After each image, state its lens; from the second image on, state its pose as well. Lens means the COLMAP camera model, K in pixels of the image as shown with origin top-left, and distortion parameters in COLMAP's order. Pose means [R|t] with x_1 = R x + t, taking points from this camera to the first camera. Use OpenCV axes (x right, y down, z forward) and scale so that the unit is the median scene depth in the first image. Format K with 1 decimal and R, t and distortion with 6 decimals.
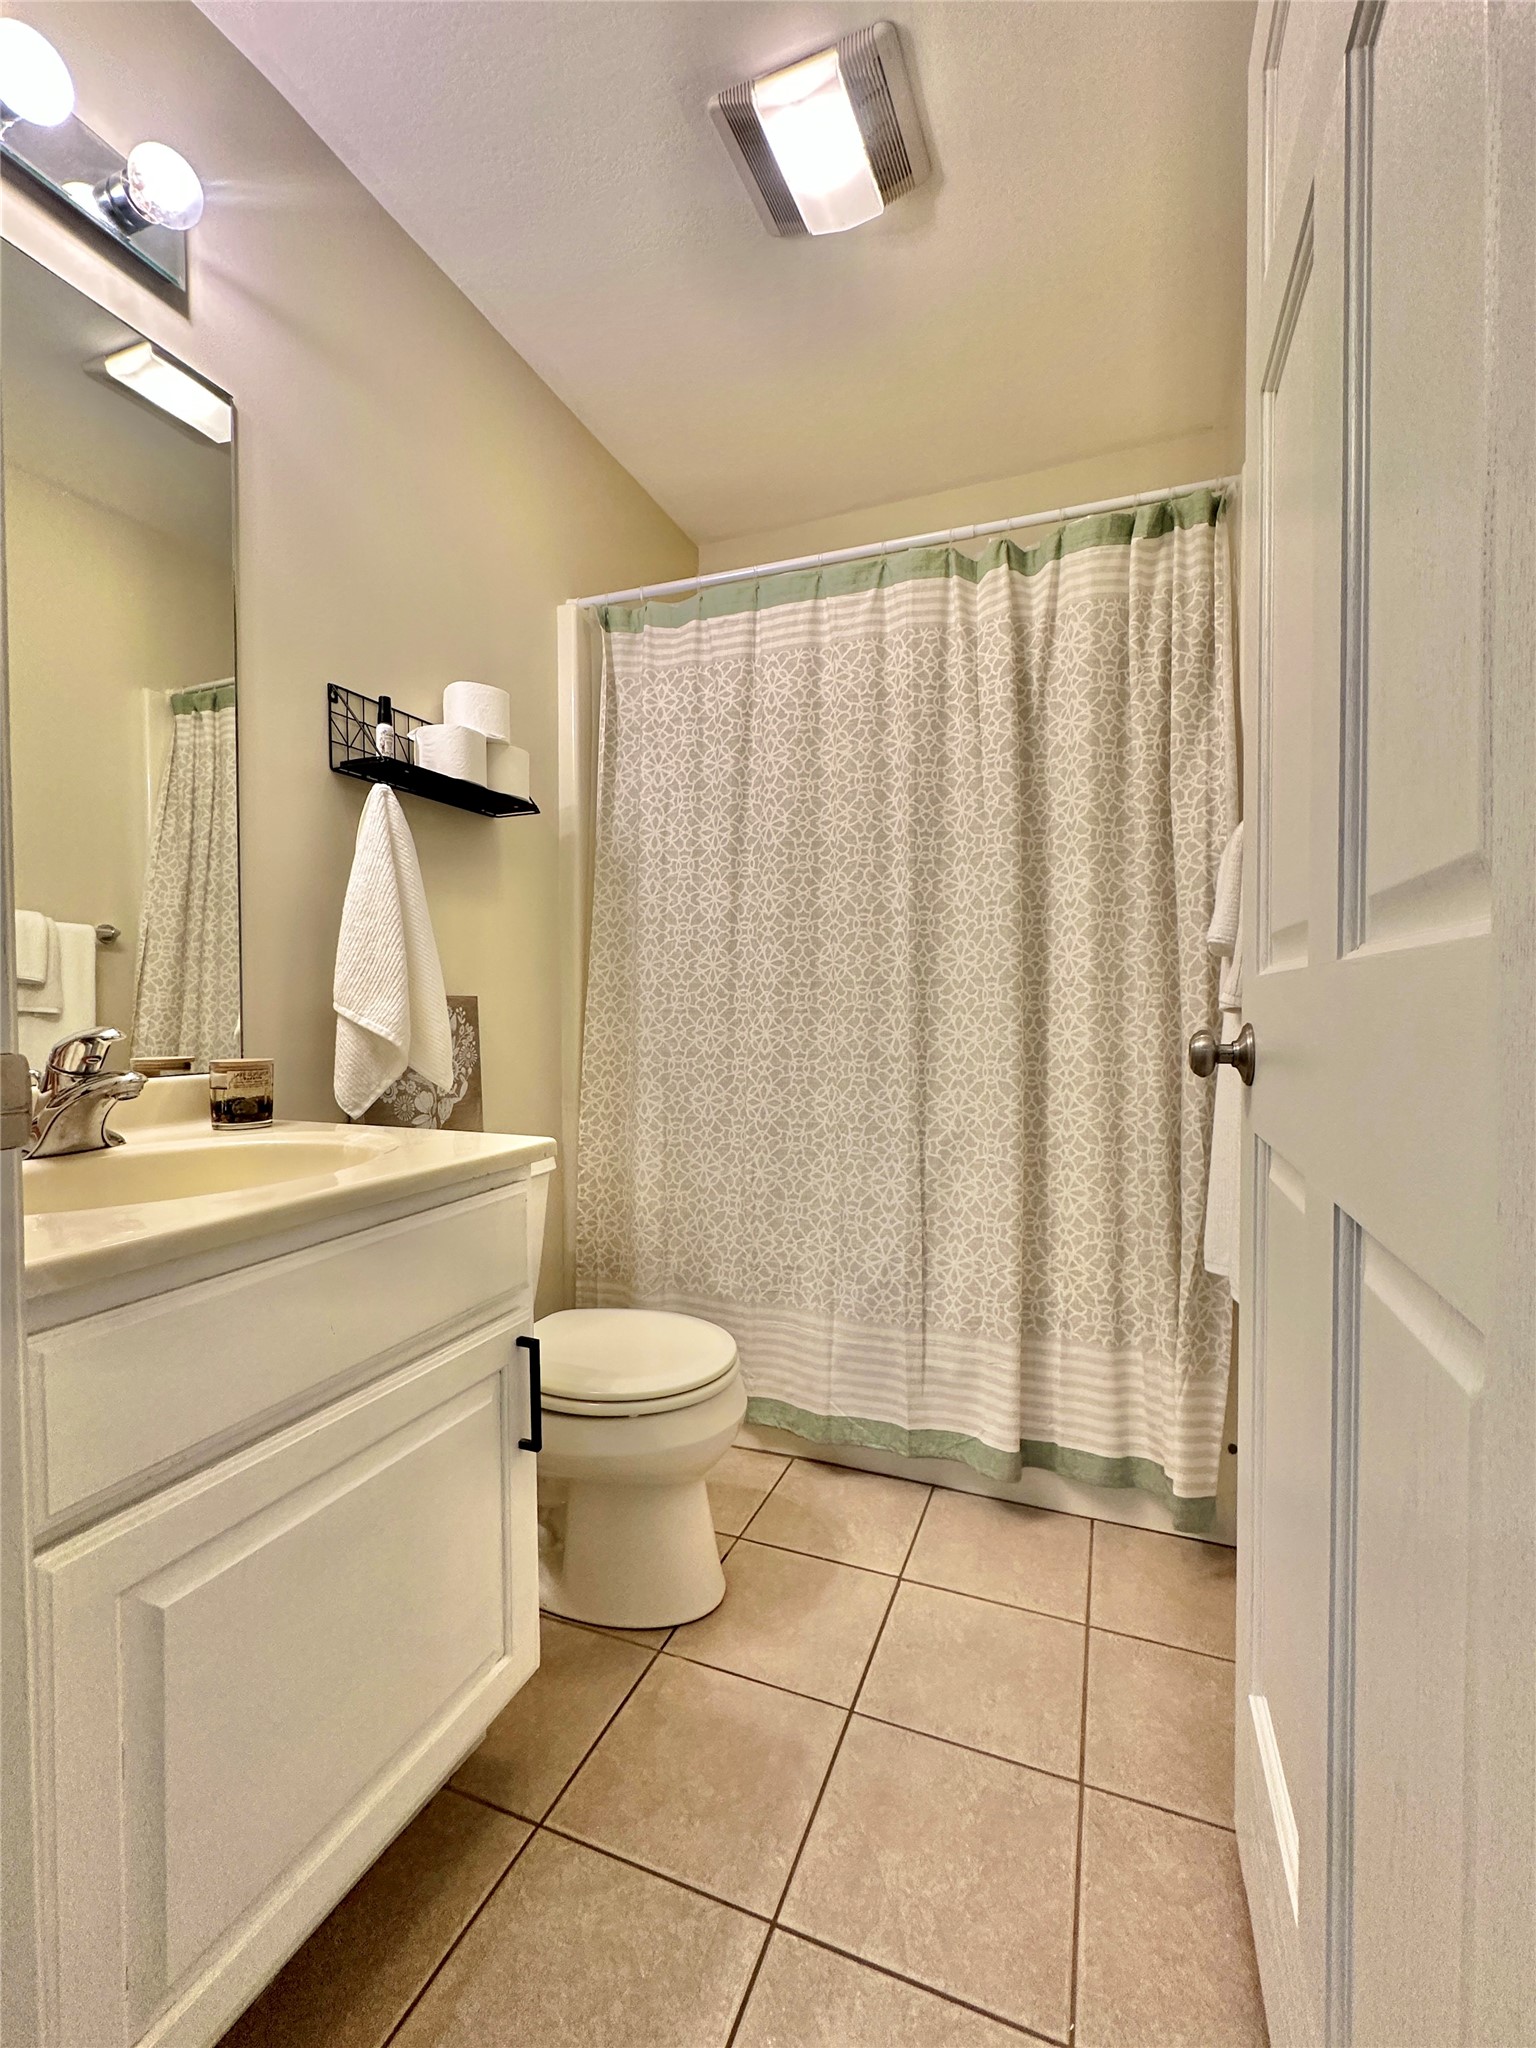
lens RADIAL K [[870.4, 0, 768.0], [0, 870.4, 1024.0], [0, 0, 1]] dist [-0.006815, -0.000031]
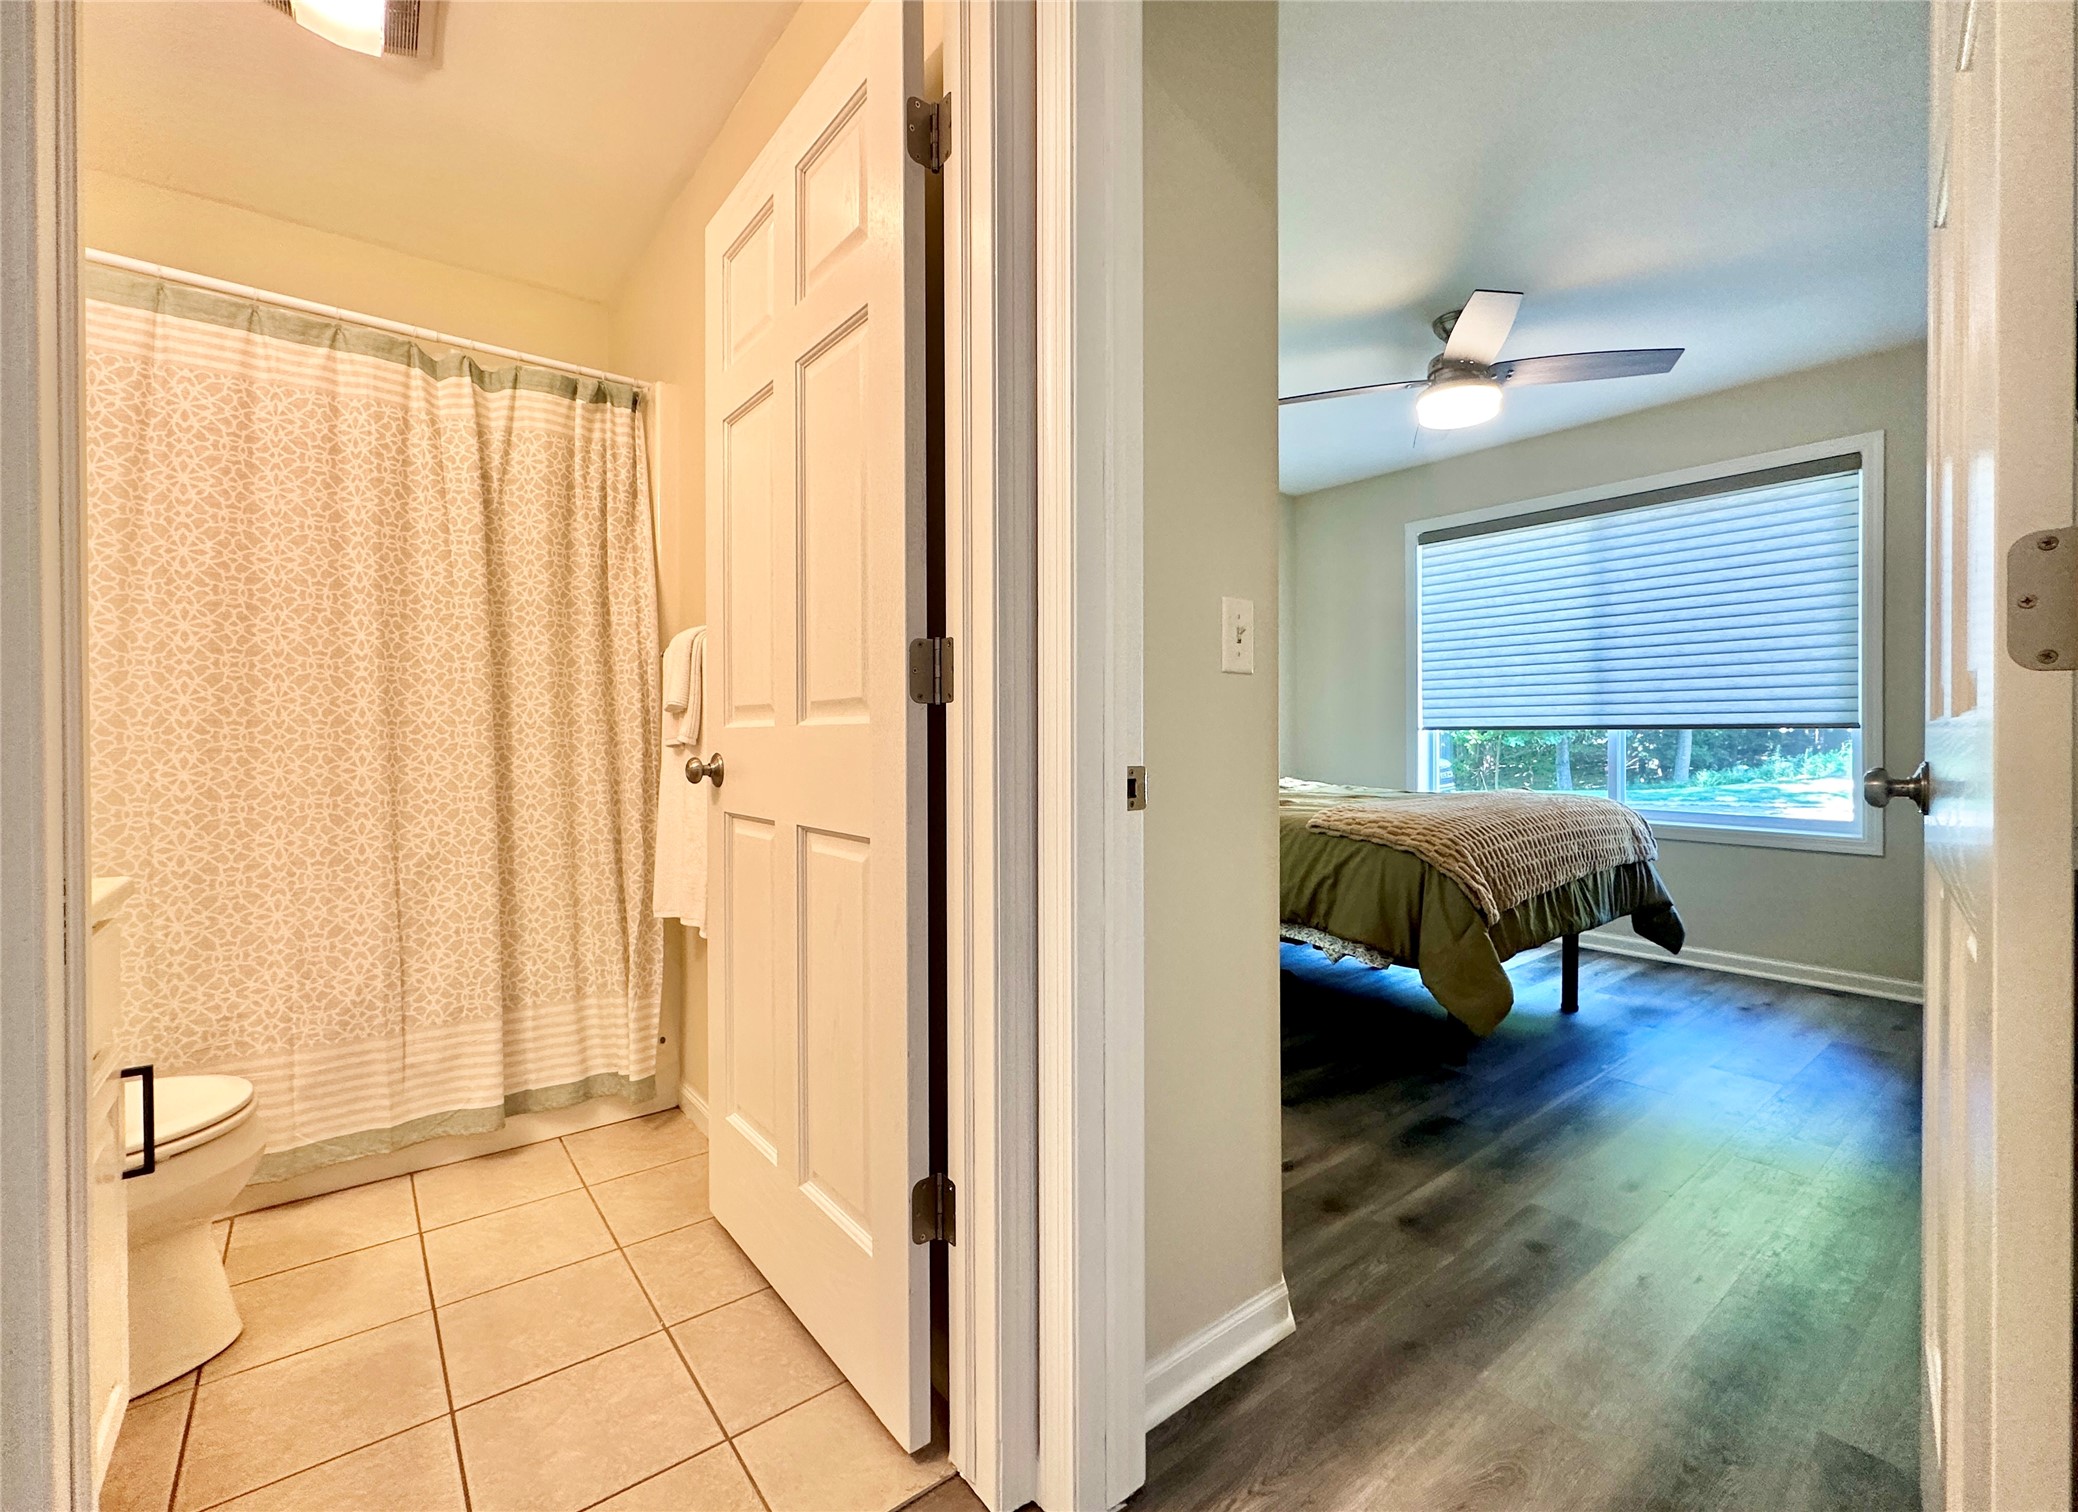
lens RADIAL K [[894.3, 0, 1035.7], [0, 894.3, 738.9], [0, 0, 1]] dist [0.001970, 0.000304]
pose [[0.499307, 0.000282, 0.866425, -0.414660], [0.021253, 0.999695, -0.012573, 0.004204], [-0.866164, 0.024692, 0.499149, -0.291849]]
